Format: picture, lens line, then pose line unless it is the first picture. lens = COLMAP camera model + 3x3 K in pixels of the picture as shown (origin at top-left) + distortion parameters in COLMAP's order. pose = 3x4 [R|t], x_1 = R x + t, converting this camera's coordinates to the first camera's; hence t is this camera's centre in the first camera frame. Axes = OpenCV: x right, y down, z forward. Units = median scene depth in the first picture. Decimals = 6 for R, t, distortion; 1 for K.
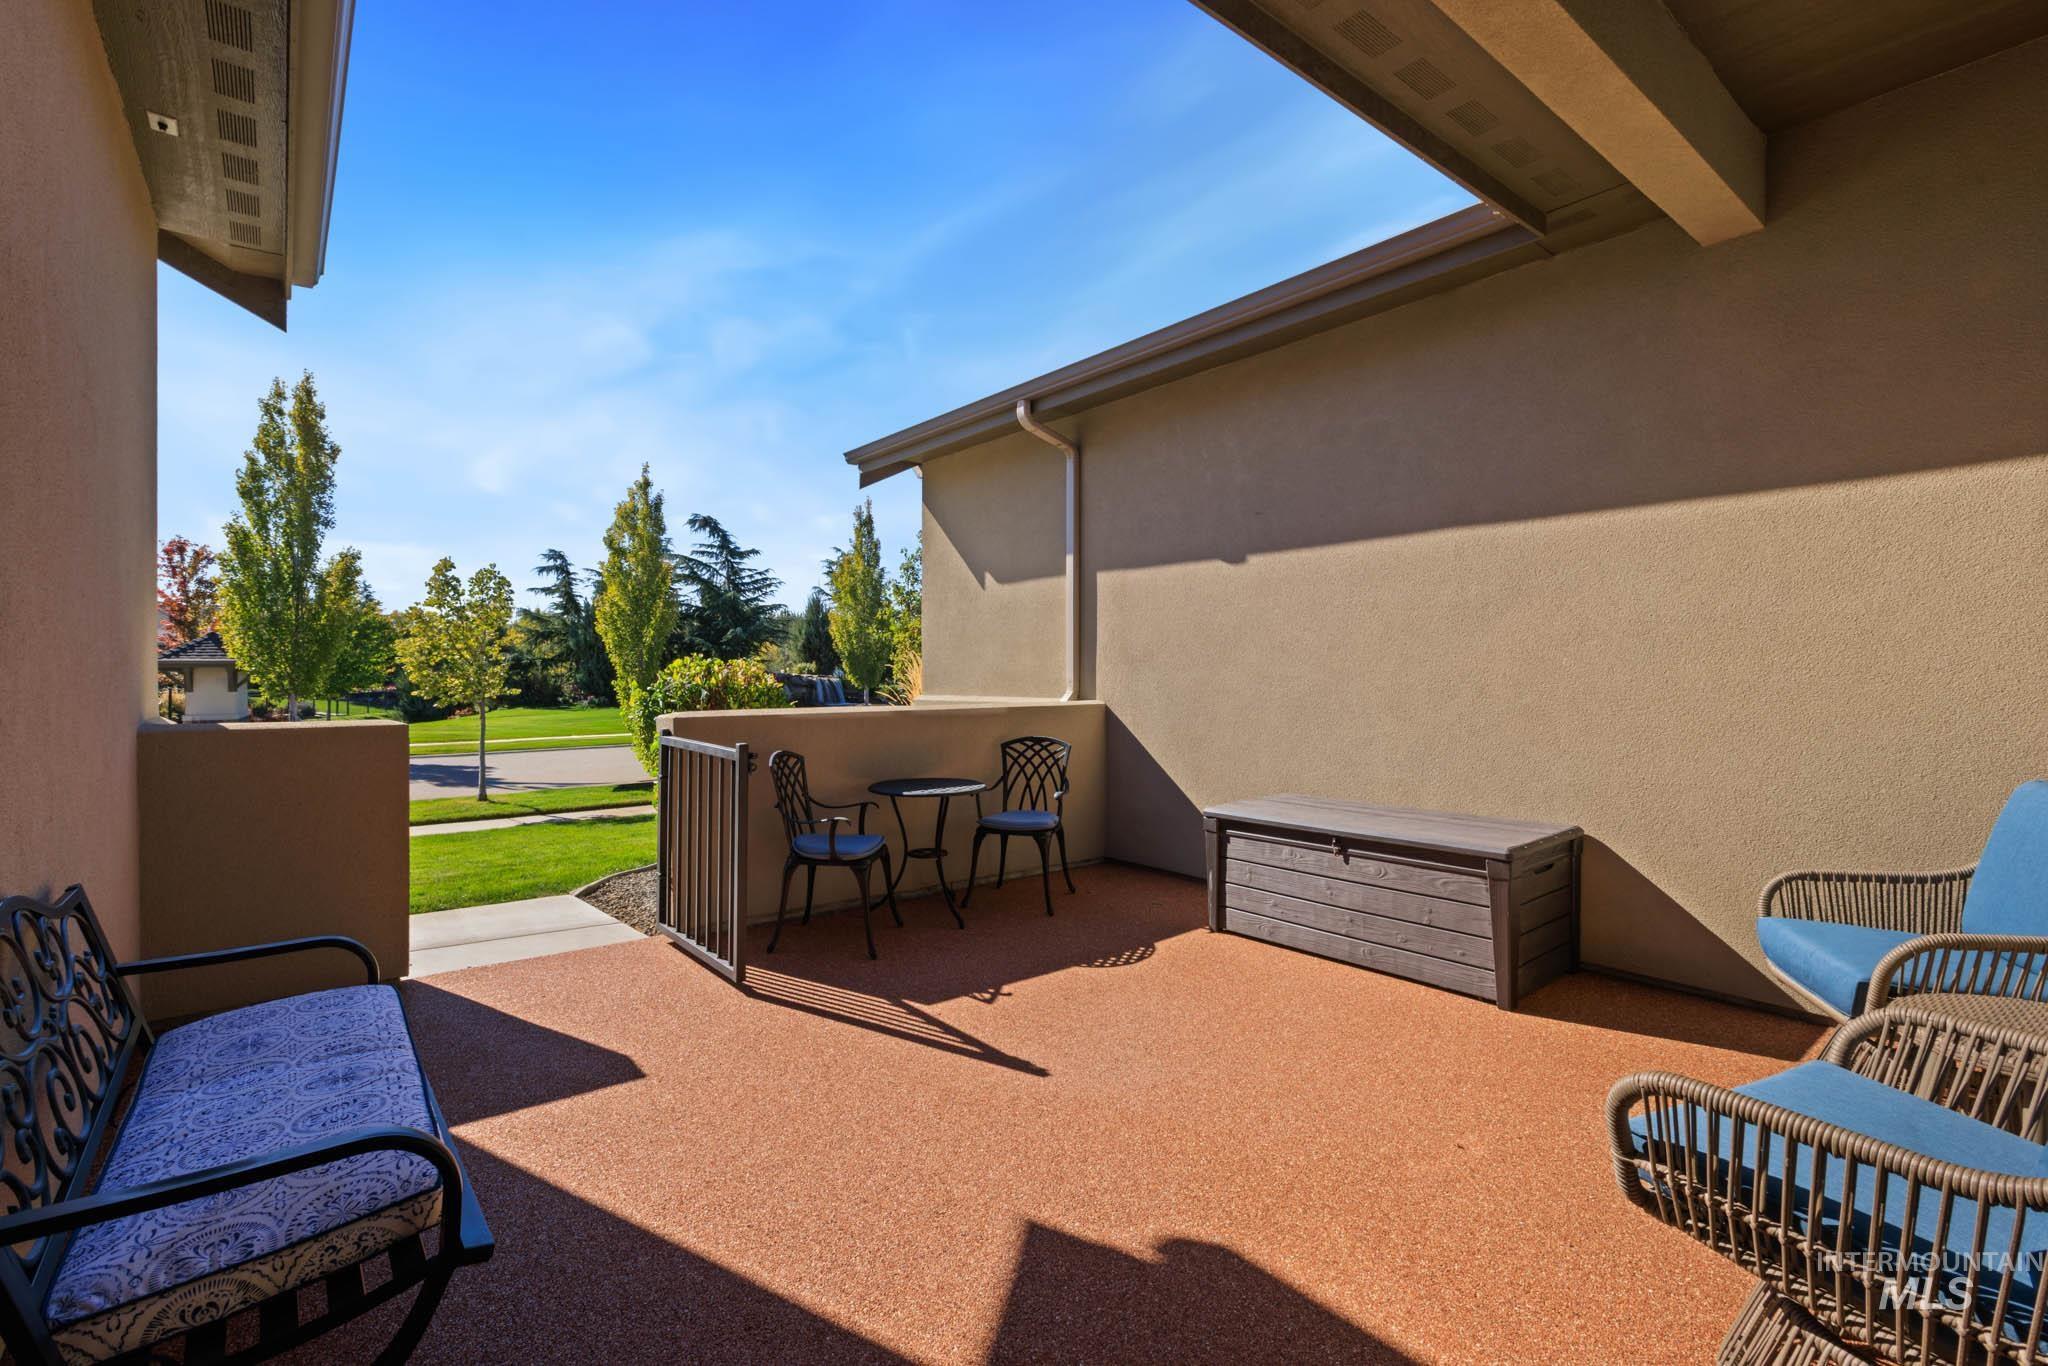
lens RADIAL K [[918.1, 0, 1019.4], [0, 918.1, 680.9], [0, 0, 1]] dist [0.014705, 0.000527]
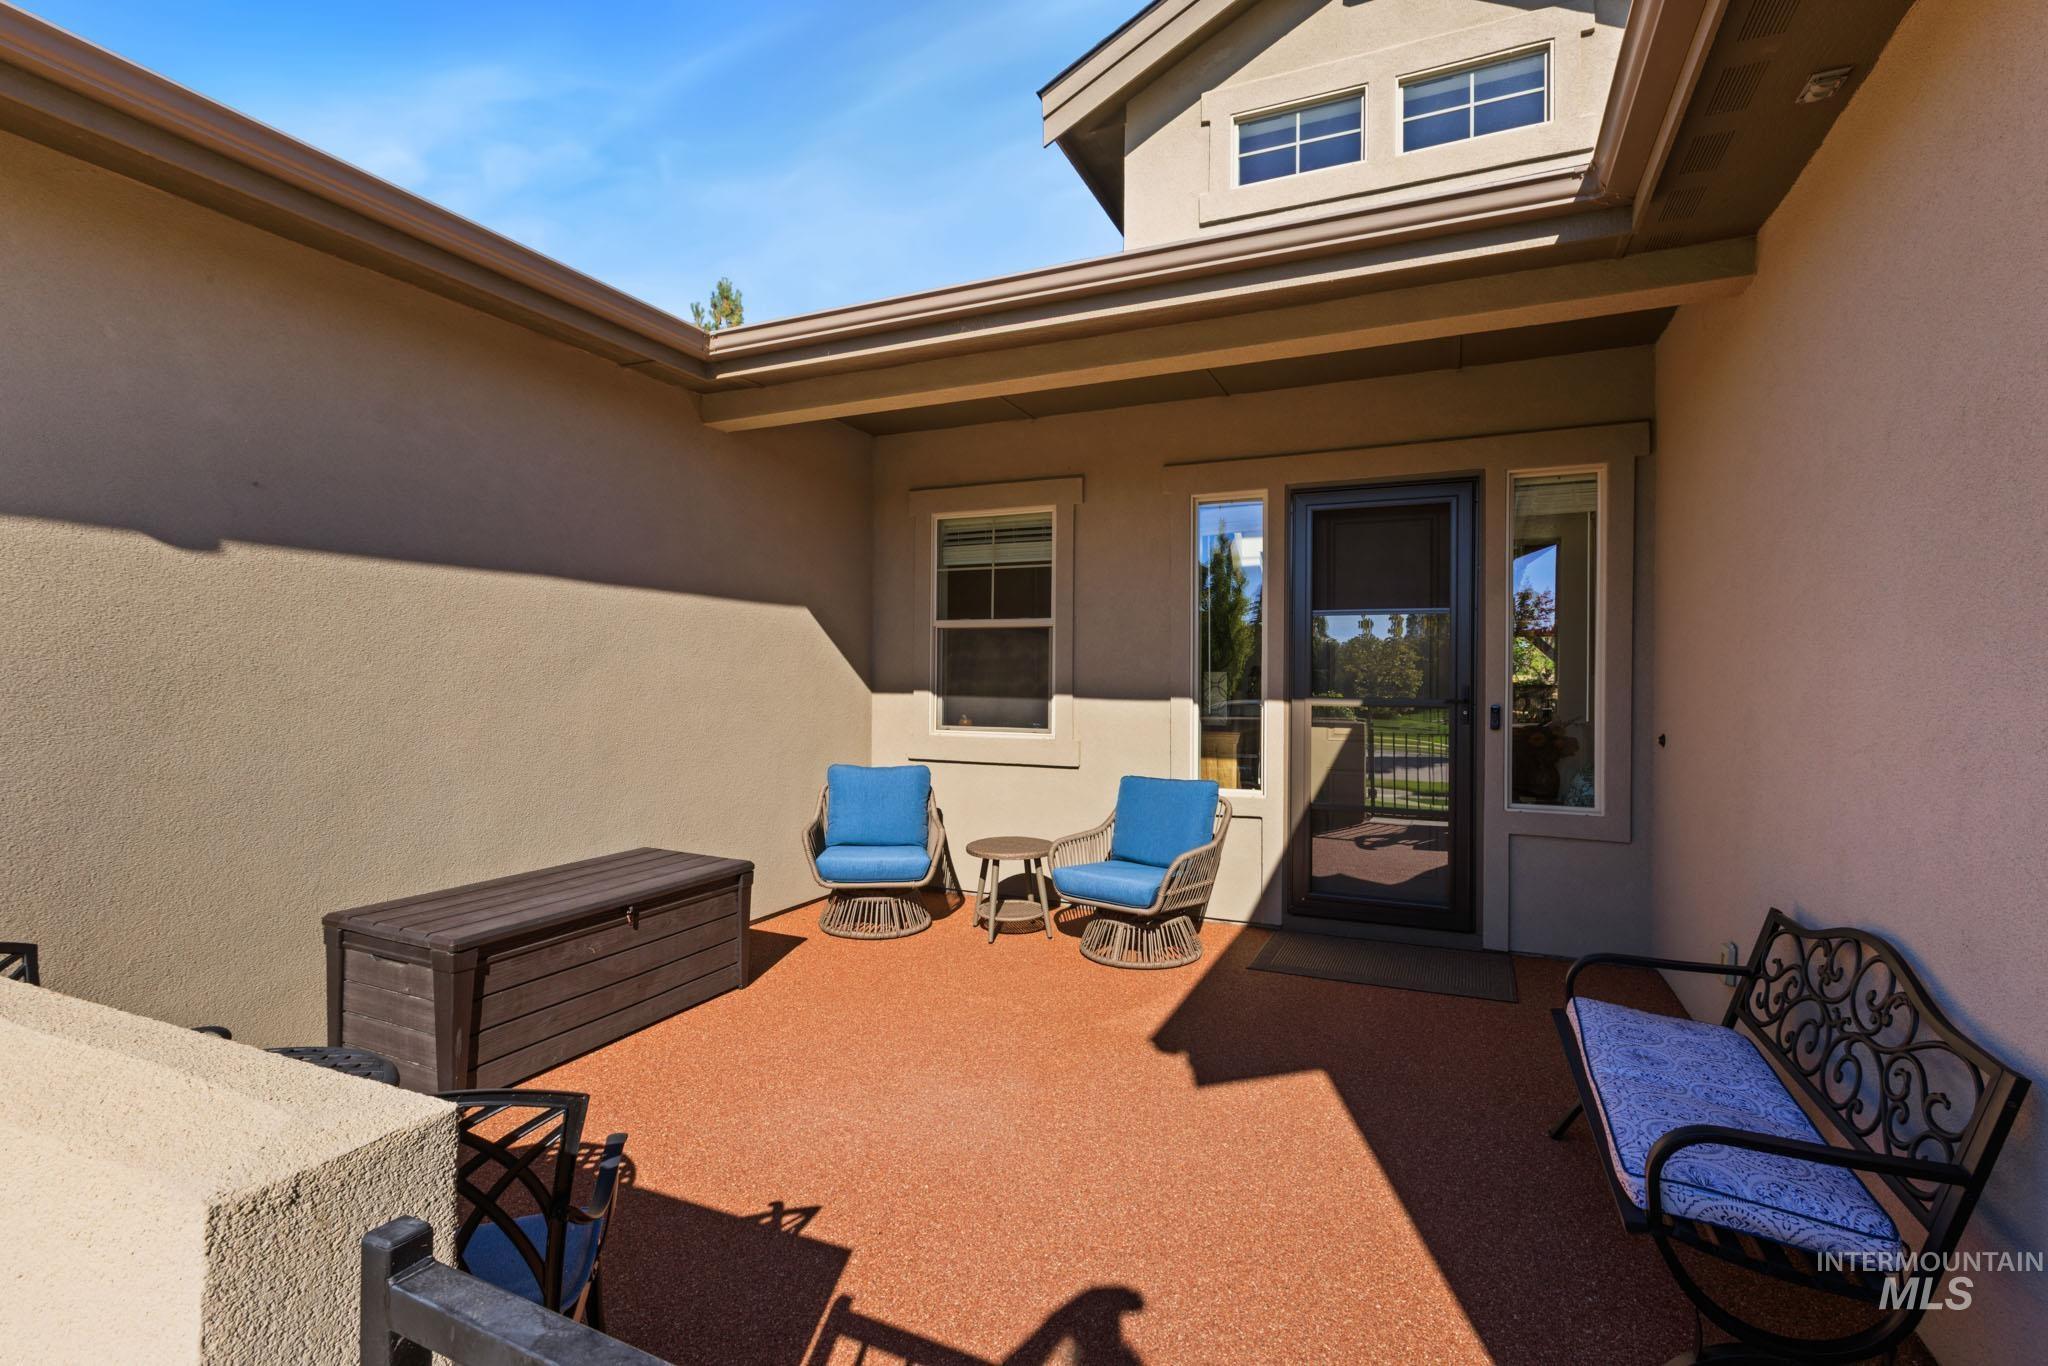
lens RADIAL K [[918.1, 0, 1015.9], [0, 918.1, 679.8], [0, 0, 1]] dist [0.014705, 0.000527]
pose [[-0.438248, 0.005618, 0.898837, -0.701147], [0.009691, 0.999952, -0.001525, -0.057287], [-0.898802, 0.008043, -0.438281, 1.091591]]
